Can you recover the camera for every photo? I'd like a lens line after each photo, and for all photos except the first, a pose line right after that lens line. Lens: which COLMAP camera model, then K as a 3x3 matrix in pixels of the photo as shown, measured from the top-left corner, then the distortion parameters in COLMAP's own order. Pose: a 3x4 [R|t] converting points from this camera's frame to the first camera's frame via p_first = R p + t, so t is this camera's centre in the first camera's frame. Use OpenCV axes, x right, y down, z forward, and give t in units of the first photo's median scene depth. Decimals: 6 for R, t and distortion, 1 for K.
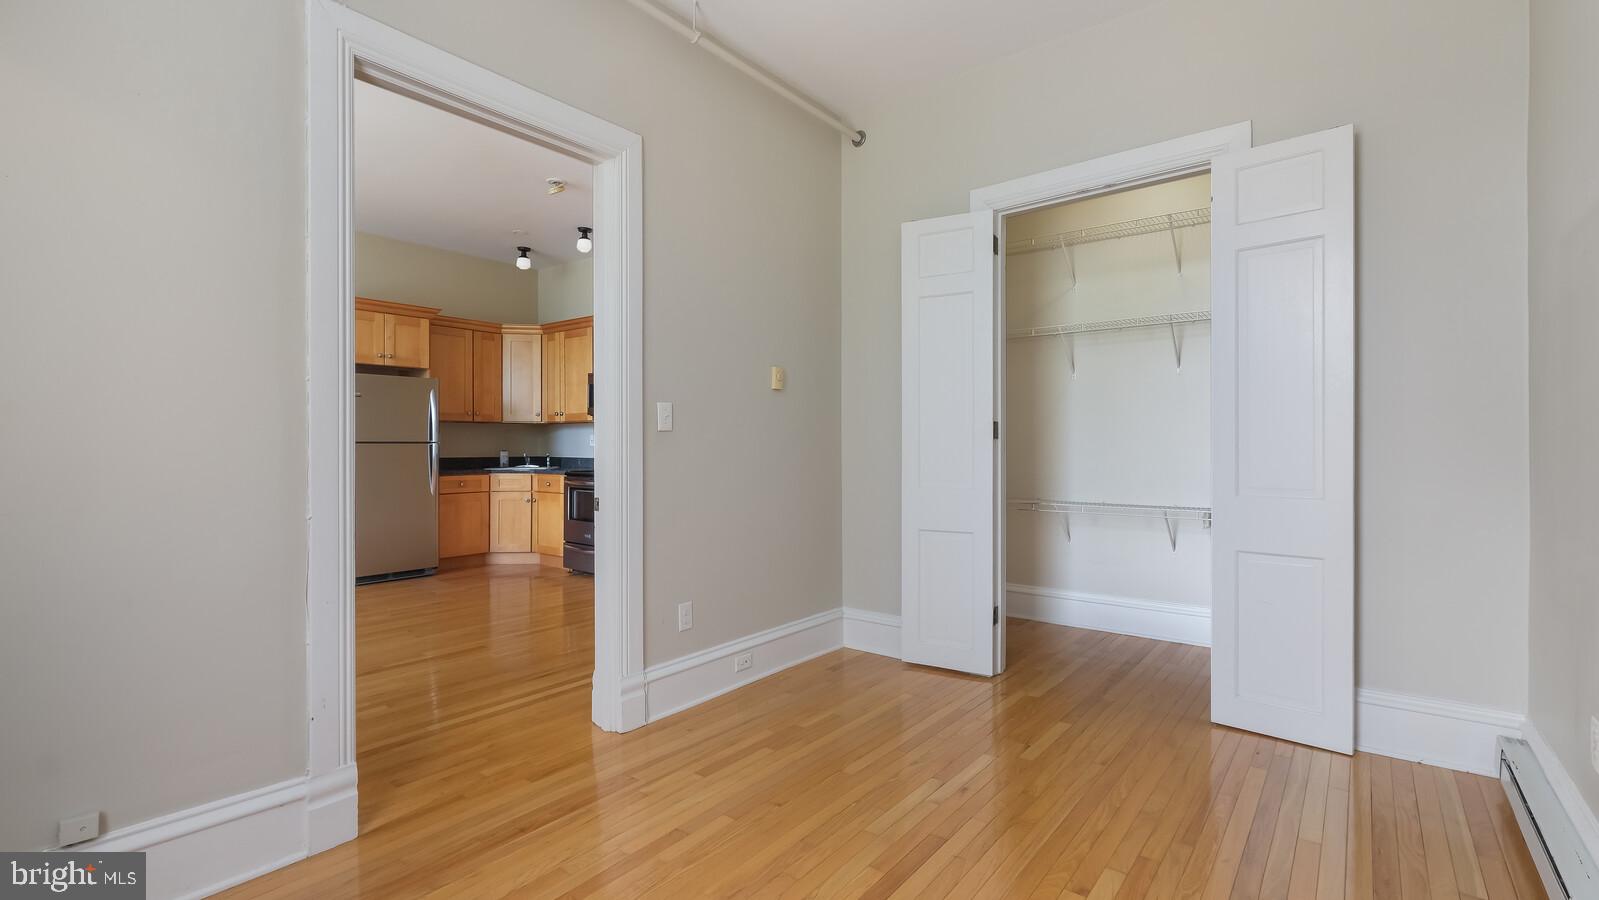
lens RADIAL K [[716.6, 0, 783.9], [0, 716.6, 446.8], [0, 0, 1]] dist [0.007054, -0.001153]
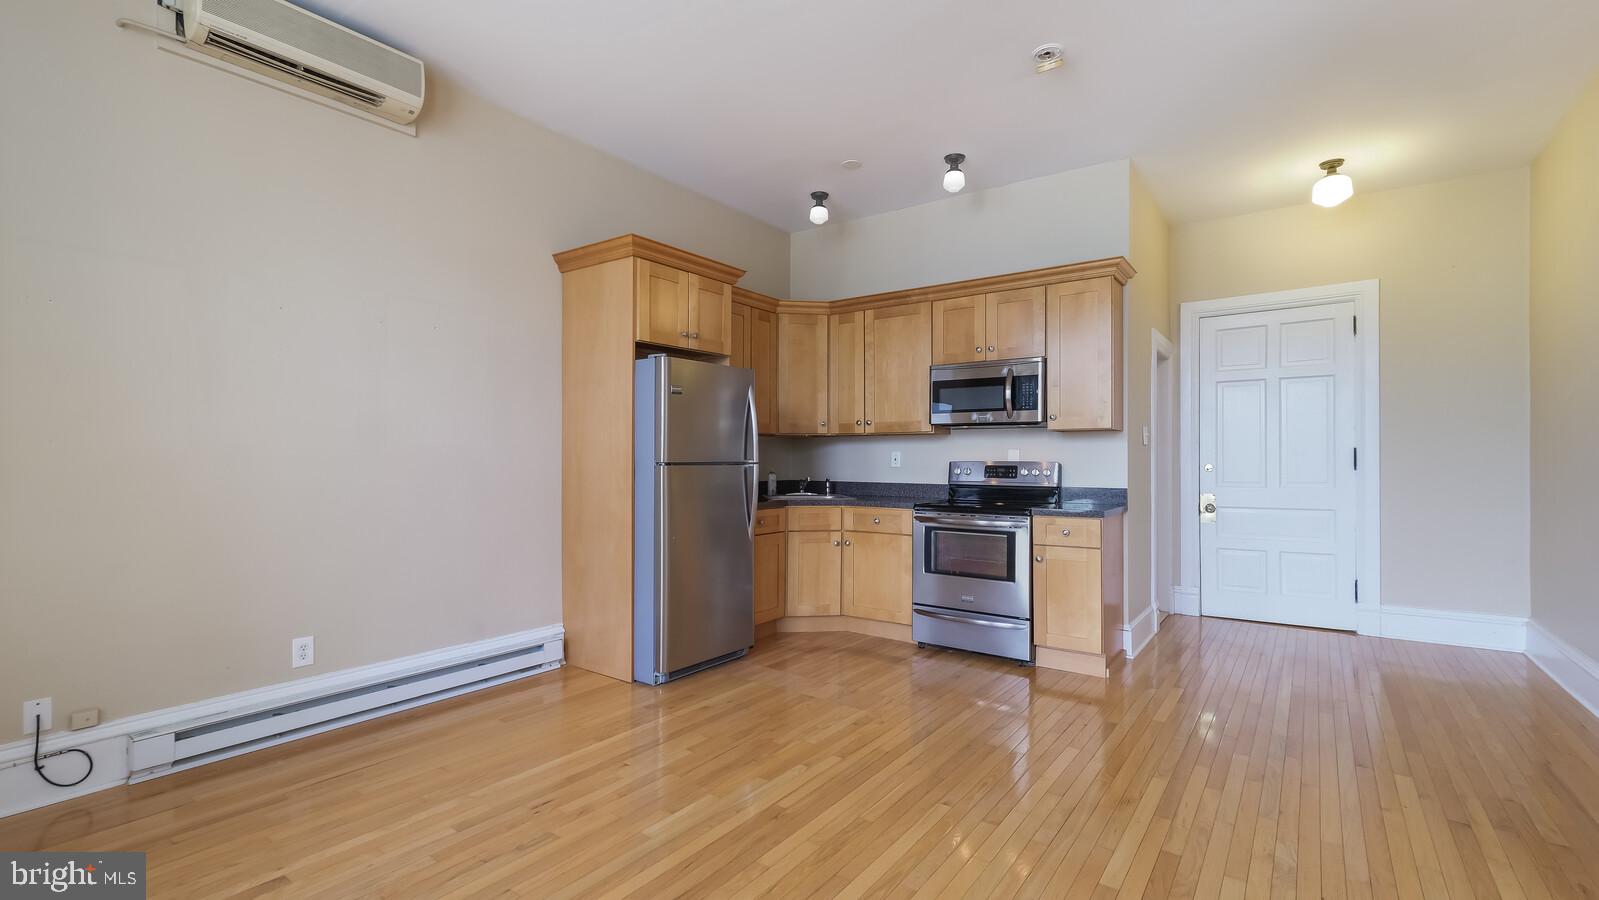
lens RADIAL K [[716.6, 0, 785.6], [0, 716.6, 456.2], [0, 0, 1]] dist [0.007054, -0.001153]
pose [[0.999415, -0.001155, 0.034171, -0.432946], [0.001478, 0.999954, -0.009430, -0.005523], [-0.034158, 0.009475, 0.999372, 0.287927]]
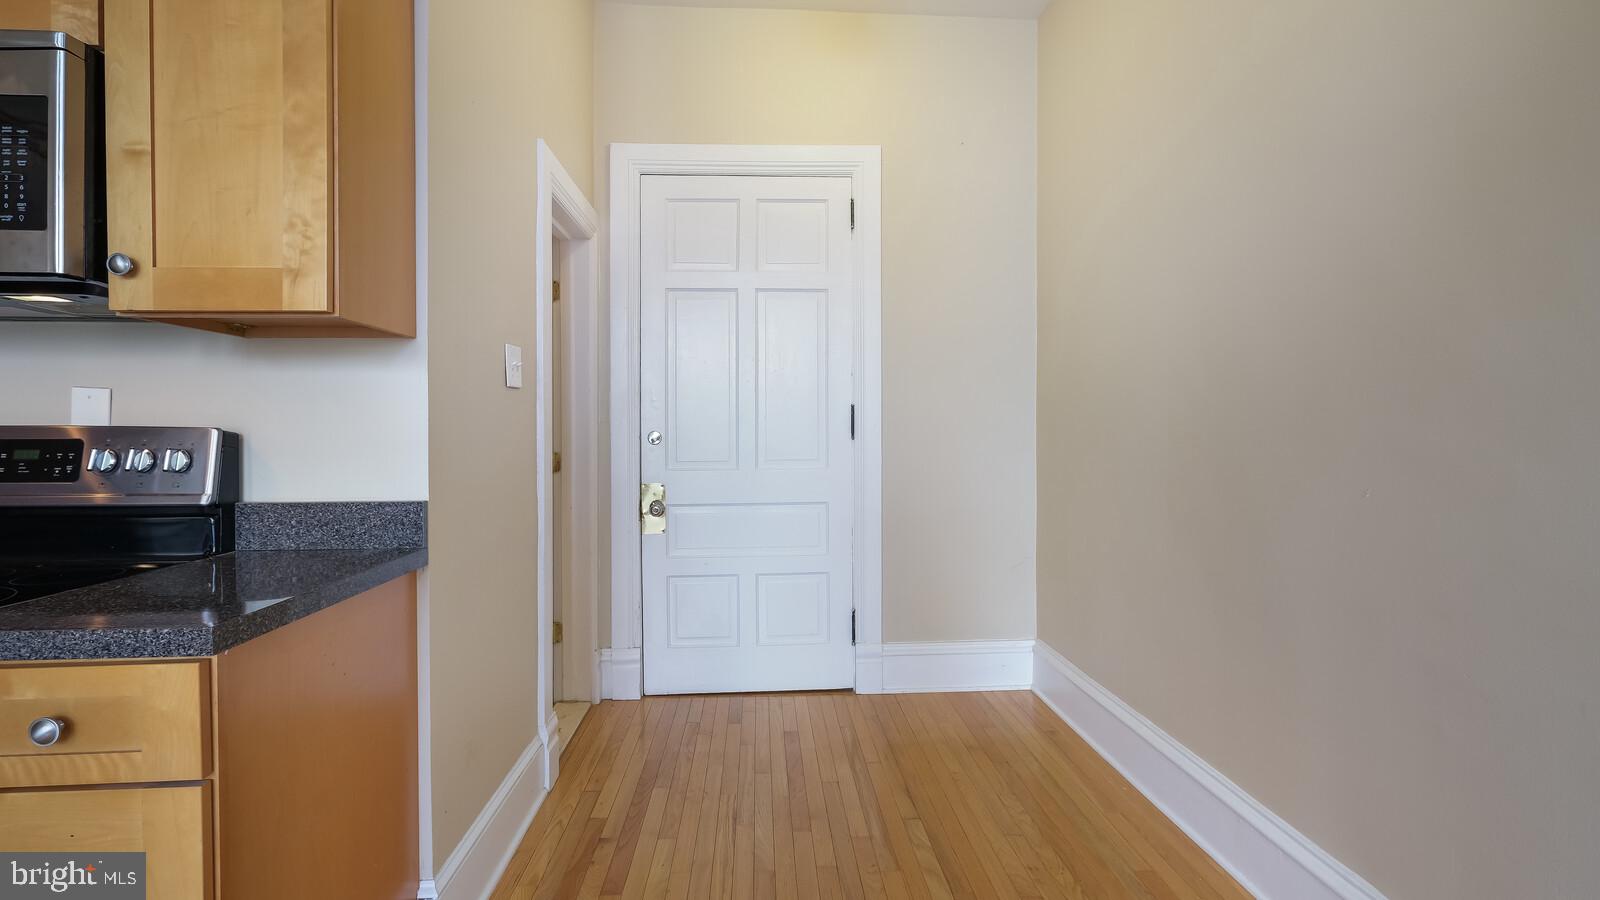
lens RADIAL K [[717.1, 0, 789.4], [0, 717.1, 443.6], [0, 0, 1]] dist [0.007054, -0.001153]
pose [[0.755375, -0.017106, 0.655070, -0.163940], [0.005798, 0.999795, 0.019422, -0.004275], [-0.655268, -0.010873, 0.755319, 0.677711]]
